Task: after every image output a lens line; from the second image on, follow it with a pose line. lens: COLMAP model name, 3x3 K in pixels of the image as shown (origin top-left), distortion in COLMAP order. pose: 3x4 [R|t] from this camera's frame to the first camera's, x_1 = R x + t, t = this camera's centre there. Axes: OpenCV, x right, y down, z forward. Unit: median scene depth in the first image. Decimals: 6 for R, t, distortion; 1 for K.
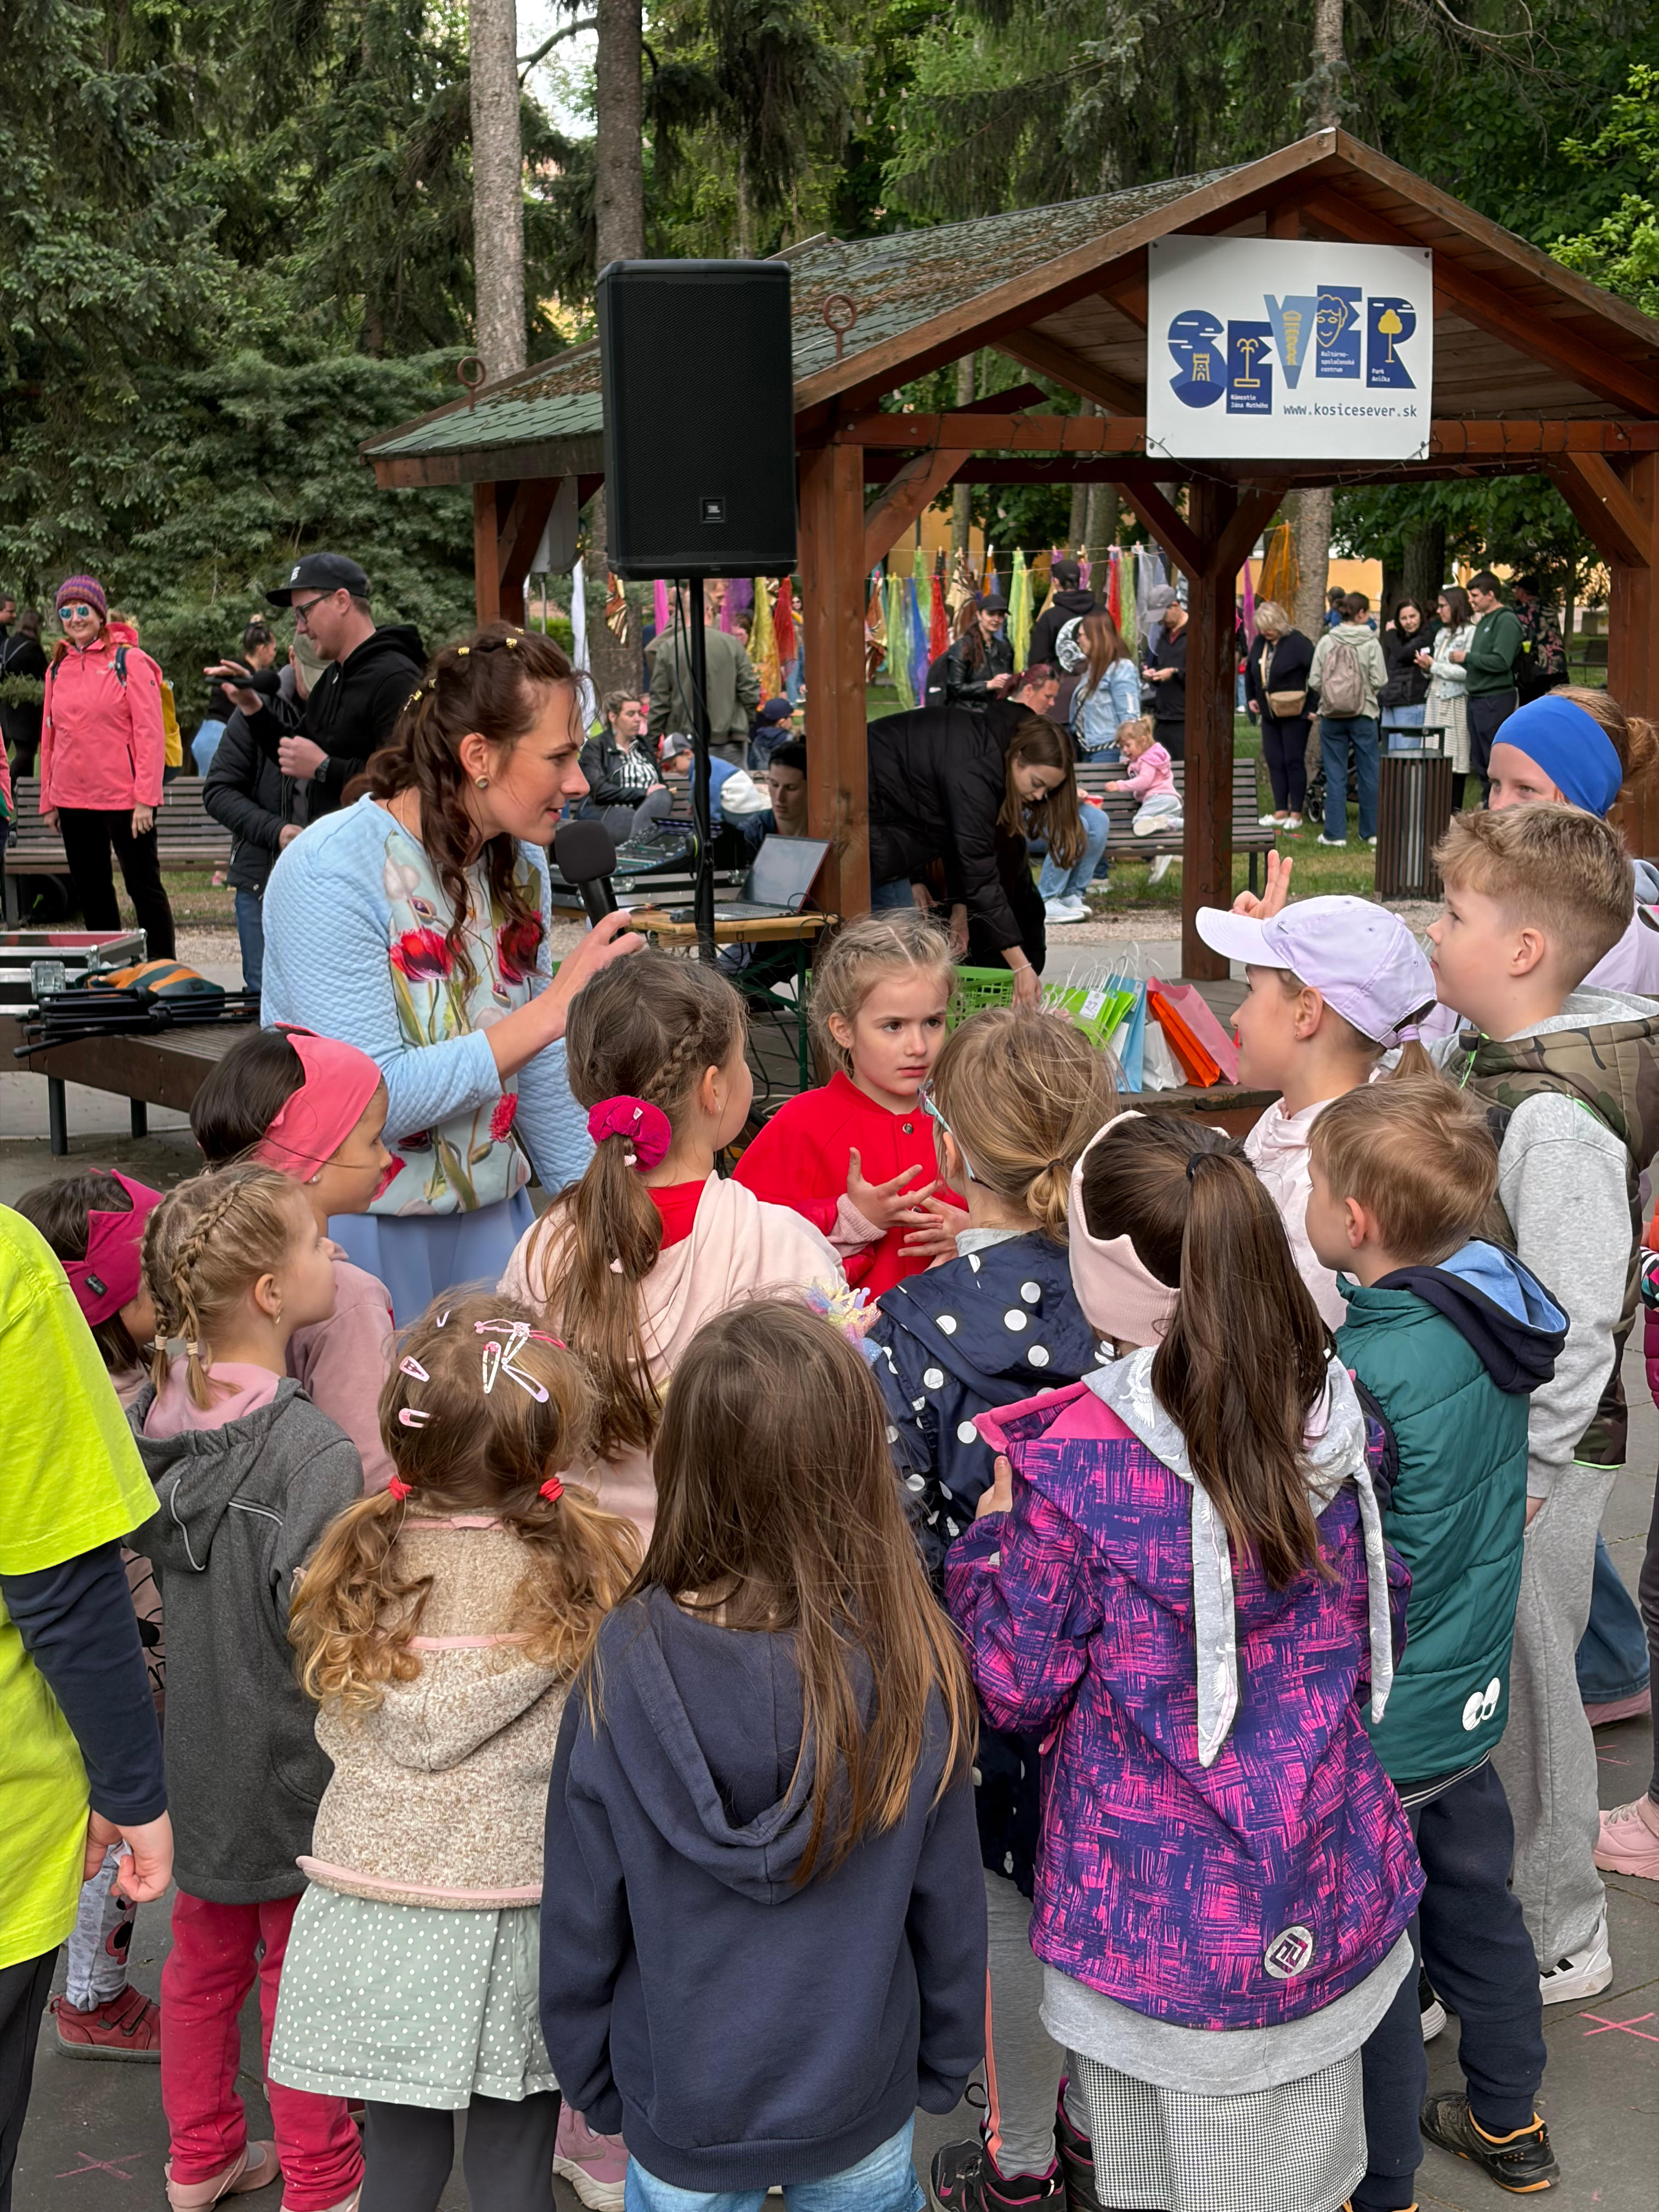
lens RADIAL K [[3326.5, 0, 829.5], [0, 3326.5, 1106.0], [0, 0, 1]] dist [0.256726, -1.047443]
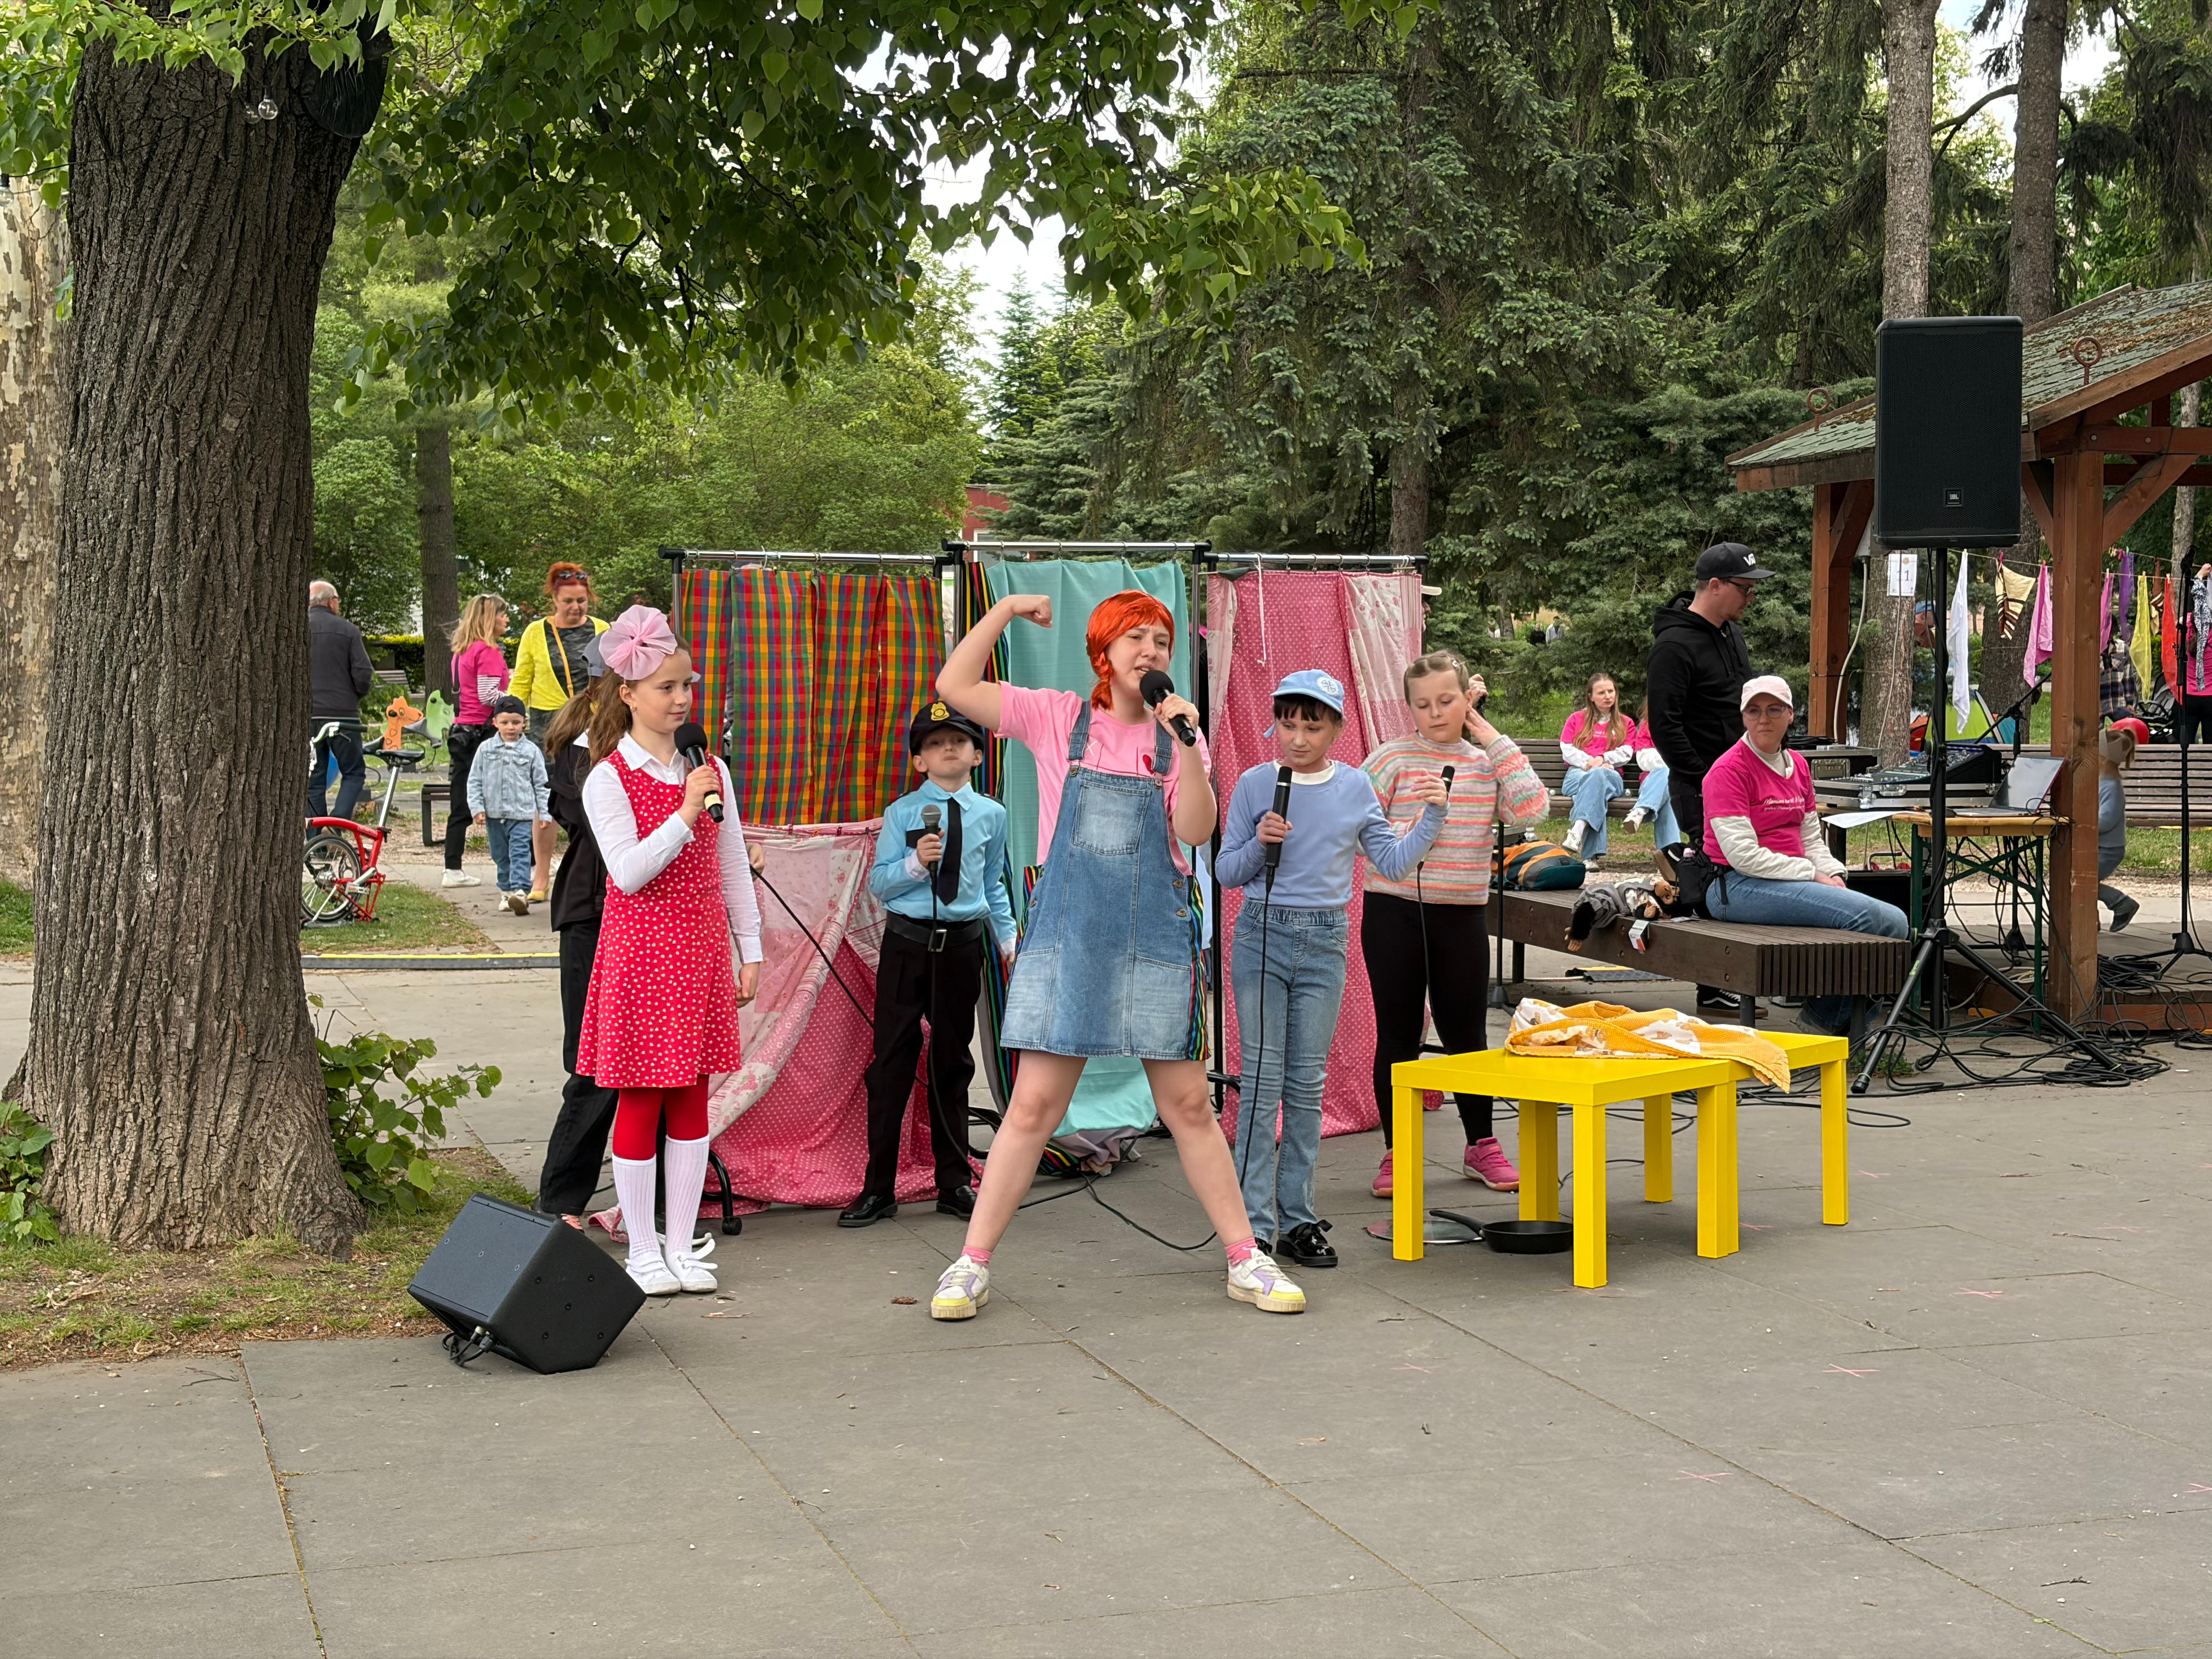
lens RADIAL K [[3326.5, 0, 1106.0], [0, 3326.5, 829.5], [0, 0, 1]] dist [0.256726, -1.047443]
pose [[0.940496, 0.037202, -0.337762, 0.038924], [-0.066818, 0.994830, -0.076481, 0.029415], [0.333170, 0.094499, 0.938119, -0.134399]]
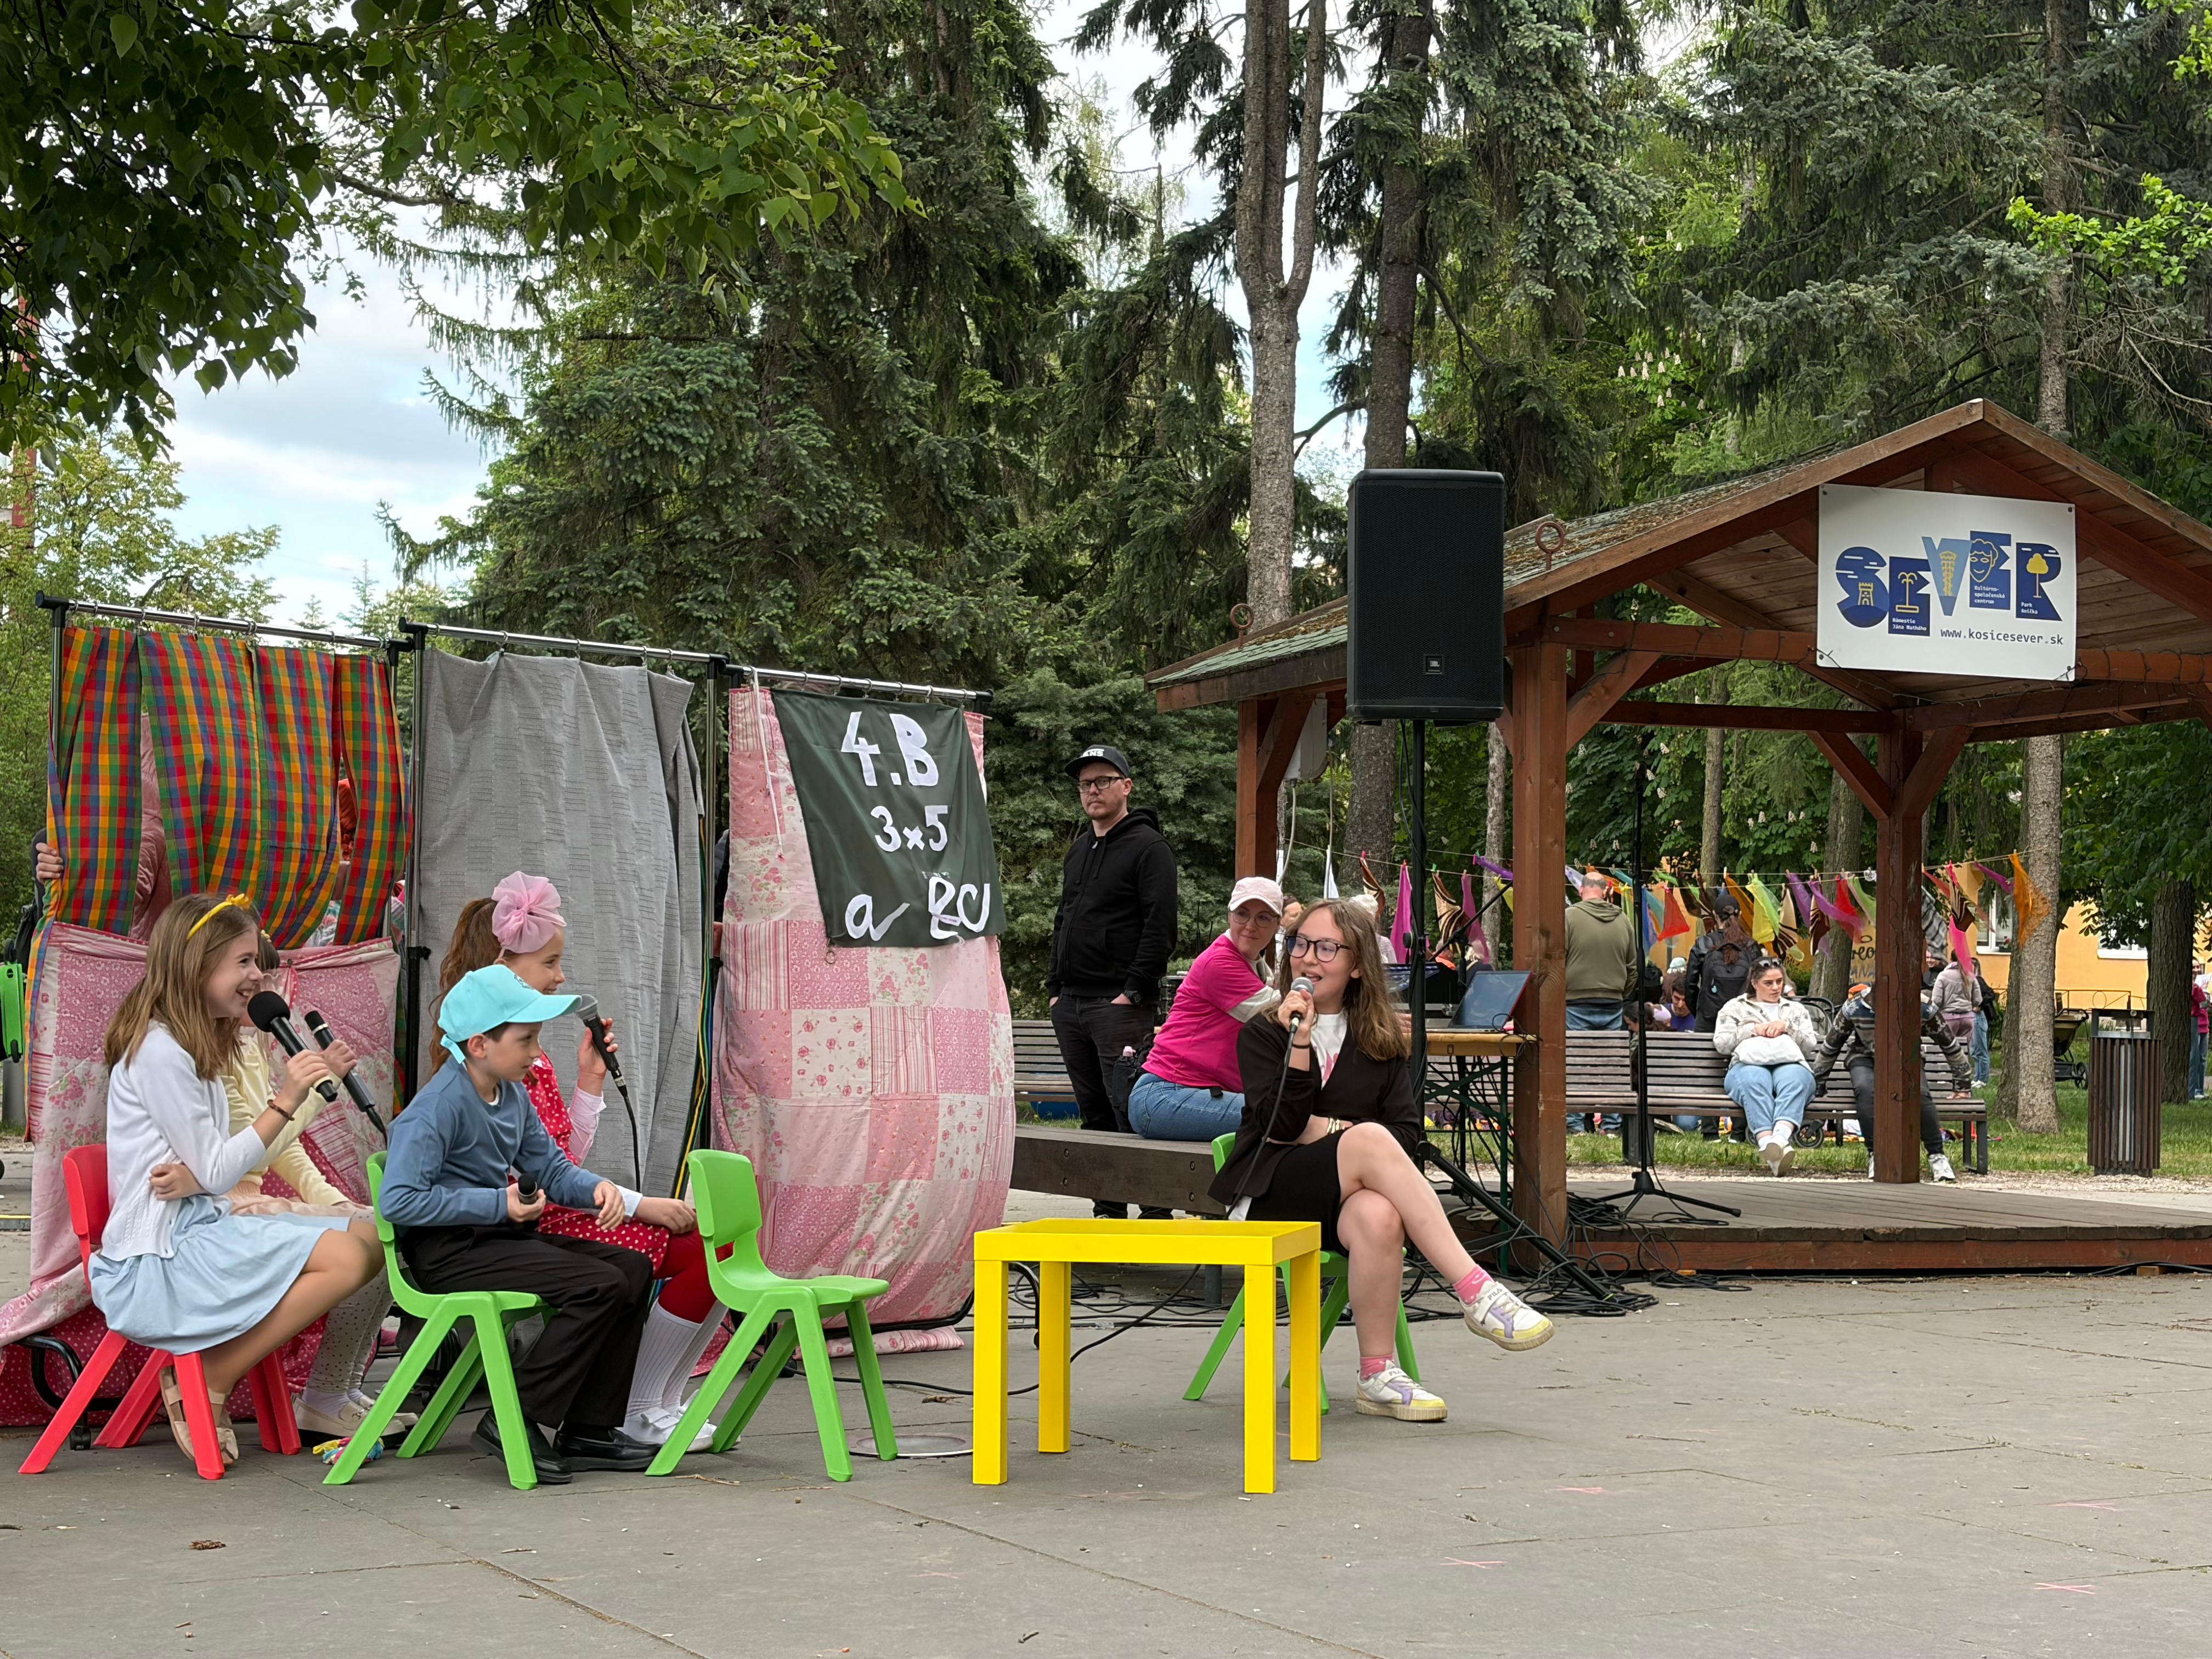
lens RADIAL K [[3379.5, 0, 1106.0], [0, 3379.5, 829.5], [0, 0, 1]] dist [0.337827, -1.560972]
pose [[0.989681, 0.022238, -0.141549, 0.008745], [-0.050251, 0.979007, -0.197534, 0.048677], [0.134185, 0.202609, 0.970023, -0.077344]]
